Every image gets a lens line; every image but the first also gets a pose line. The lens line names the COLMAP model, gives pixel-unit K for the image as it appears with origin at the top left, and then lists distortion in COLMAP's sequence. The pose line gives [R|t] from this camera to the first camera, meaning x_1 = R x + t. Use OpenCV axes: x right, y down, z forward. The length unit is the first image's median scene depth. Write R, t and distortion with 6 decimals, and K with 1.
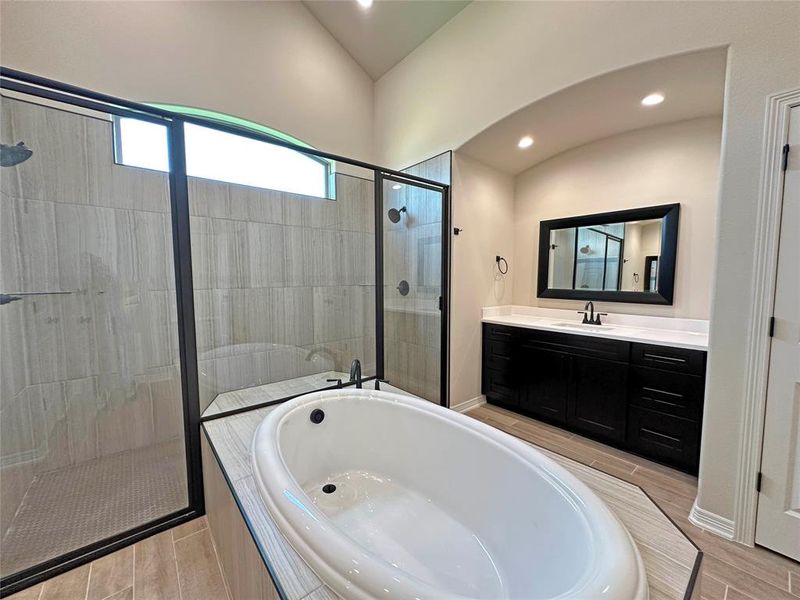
lens RADIAL K [[319.2, 0, 400.0], [0, 319.2, 300.0], [0, 0, 1]] dist [-0.002319, -0.000225]
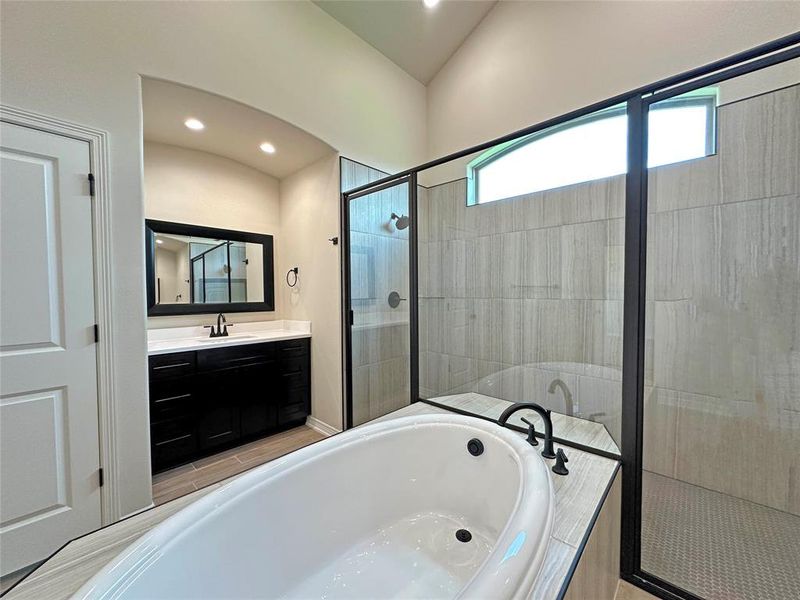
lens RADIAL K [[319.2, 0, 400.0], [0, 319.2, 300.0], [0, 0, 1]] dist [-0.002319, -0.000225]
pose [[0.134140, 0.030951, -0.990479, 0.362565], [-0.069442, 0.997349, 0.021761, -0.023543], [0.988526, 0.065862, 0.135934, 0.429465]]
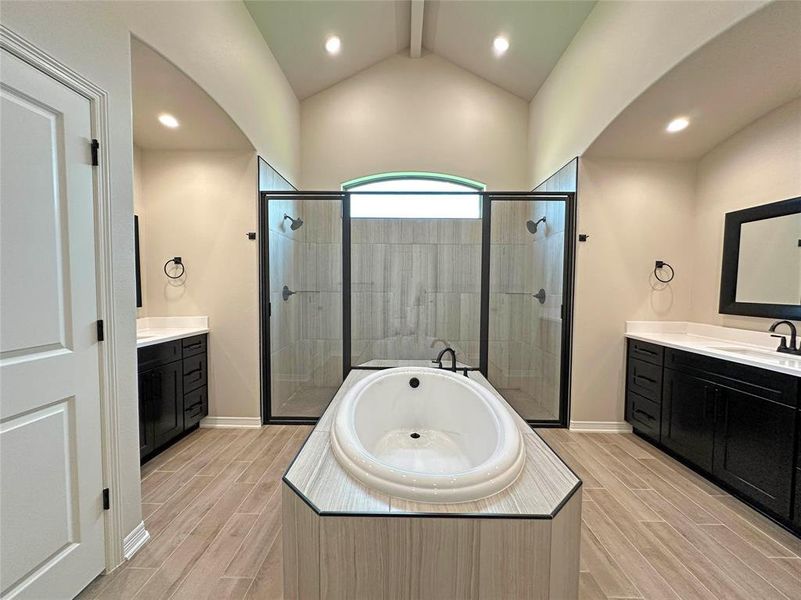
lens RADIAL K [[319.6, 0, 400.5], [0, 319.6, 300.0], [0, 0, 1]] dist [-0.002319, -0.000225]
pose [[0.763747, 0.035227, -0.644554, 0.380090], [-0.058815, 0.998154, -0.015139, 0.018894], [0.642831, 0.049472, 0.764409, -0.080354]]
